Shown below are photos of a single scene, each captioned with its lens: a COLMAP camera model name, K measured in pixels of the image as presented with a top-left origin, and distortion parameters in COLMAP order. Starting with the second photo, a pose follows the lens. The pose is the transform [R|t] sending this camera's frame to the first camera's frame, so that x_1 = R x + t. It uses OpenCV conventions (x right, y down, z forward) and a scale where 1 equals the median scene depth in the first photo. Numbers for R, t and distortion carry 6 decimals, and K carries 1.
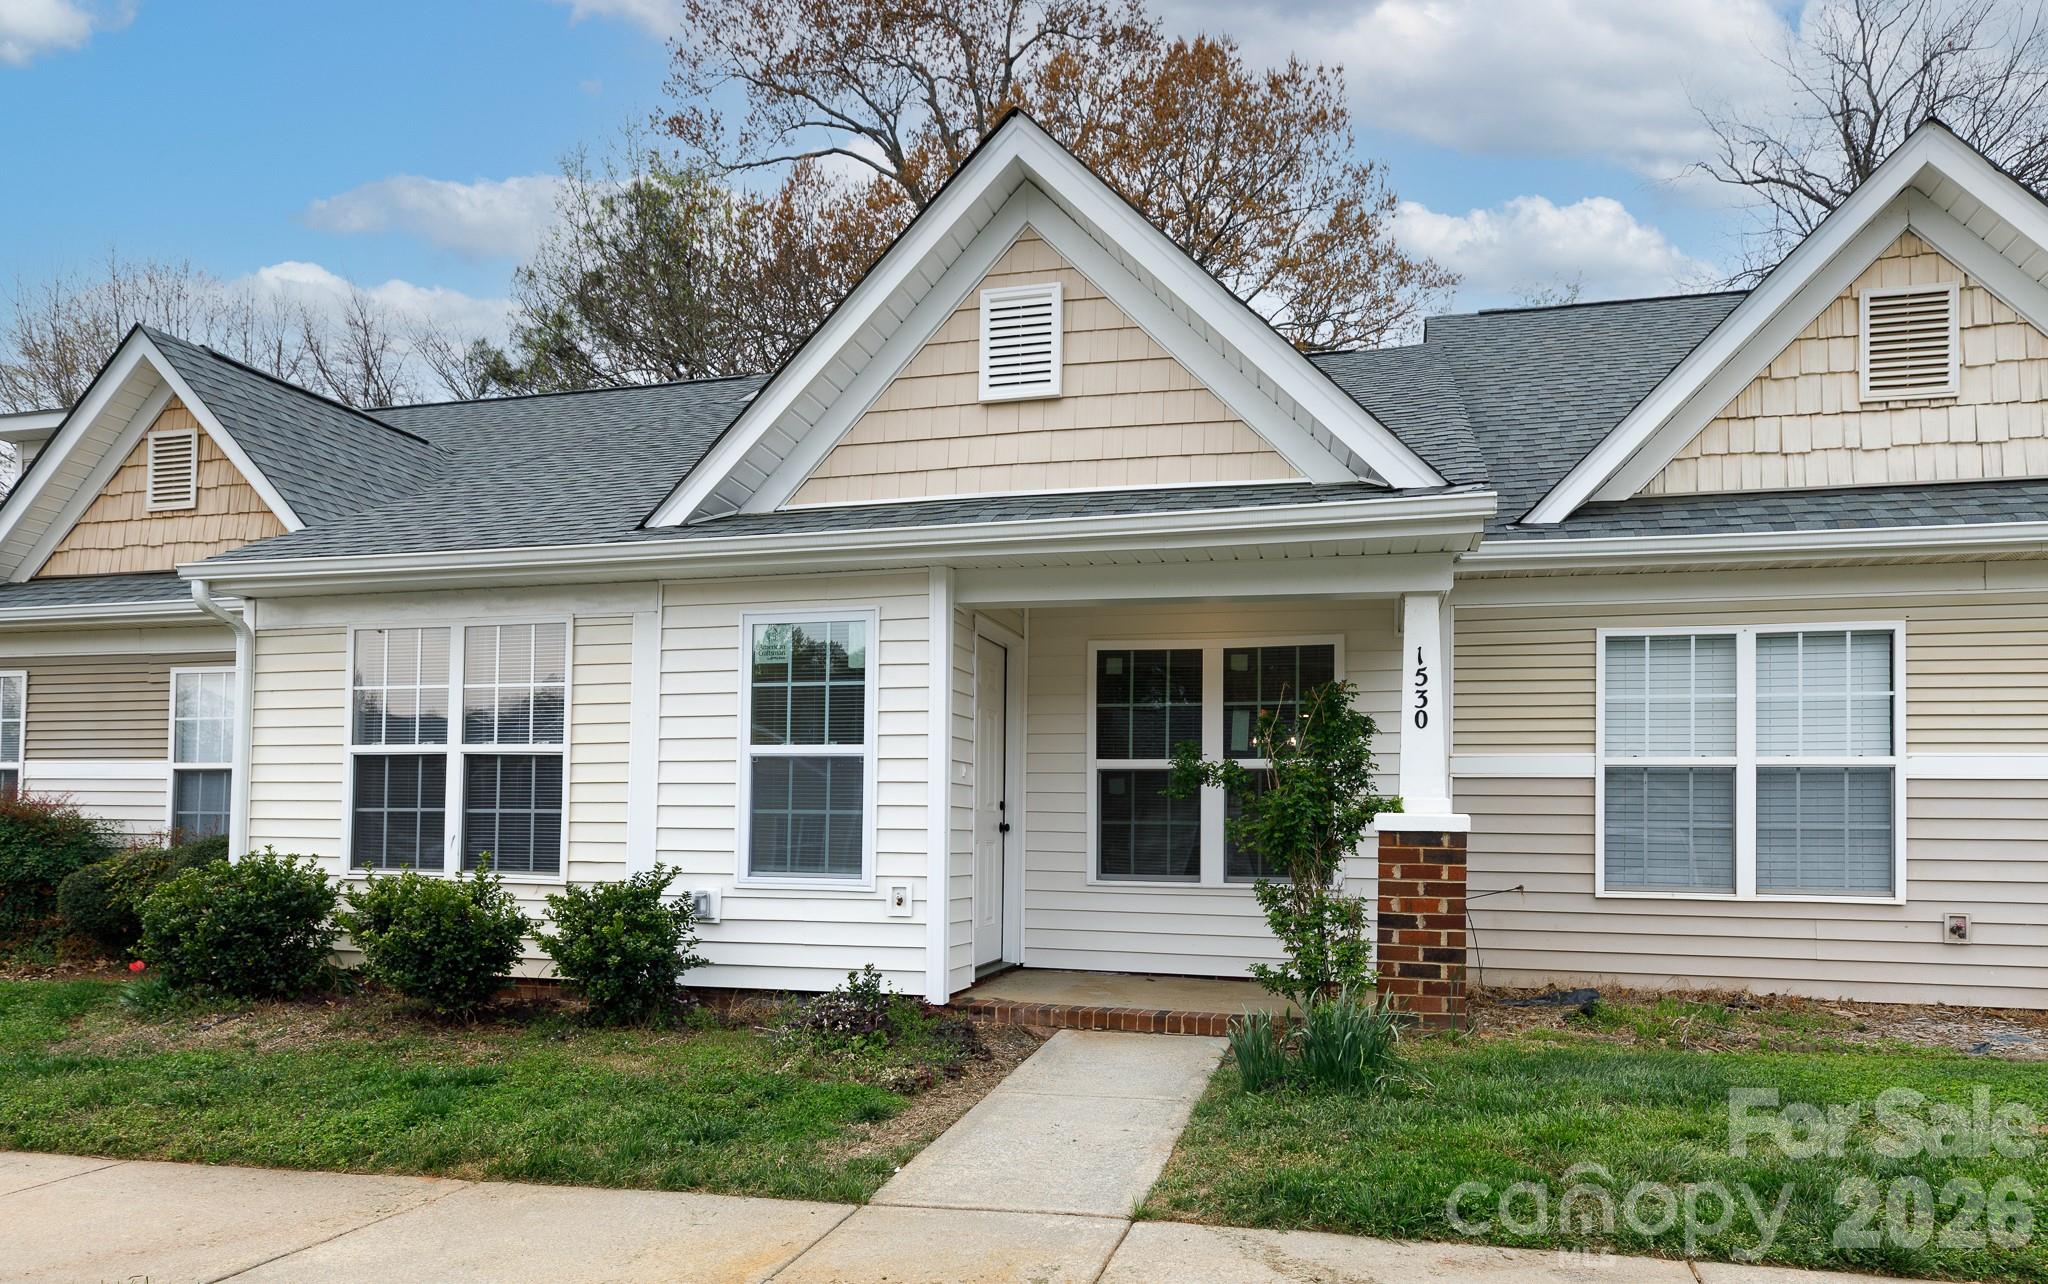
lens RADIAL K [[1243.0, 0, 1024.0], [0, 1243.0, 642.0], [0, 0, 1]] dist [-0.000797, -0.000007]
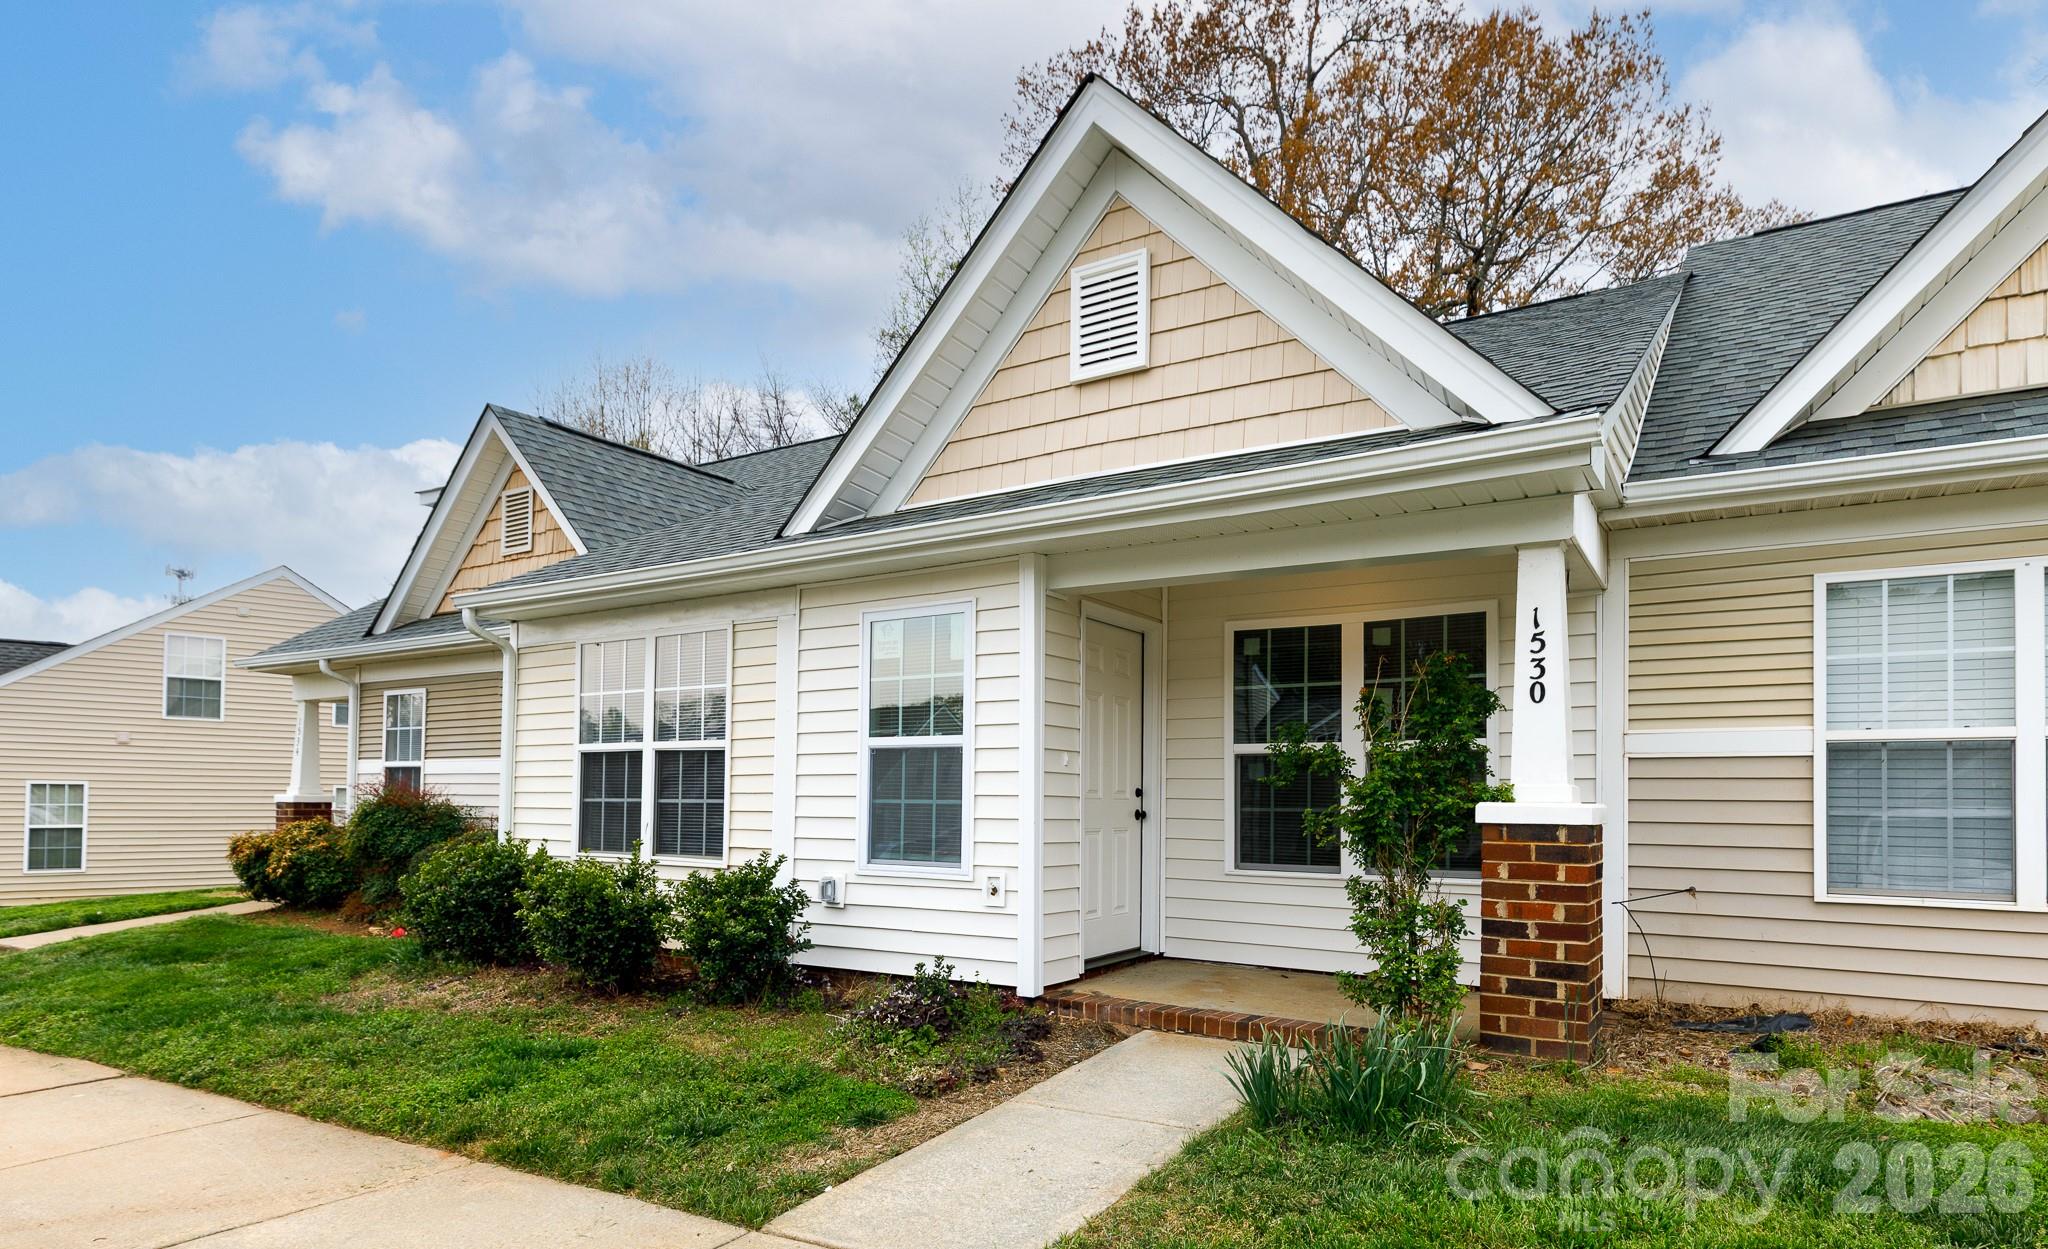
lens RADIAL K [[1120.7, 0, 1023.4], [0, 1120.7, 657.0], [0, 0, 1]] dist [0.003397, 0.000419]
pose [[0.955935, -0.041683, -0.290603, 0.178305], [0.047029, 0.998828, 0.011434, 0.010871], [0.289786, -0.024597, 0.956775, 0.139470]]
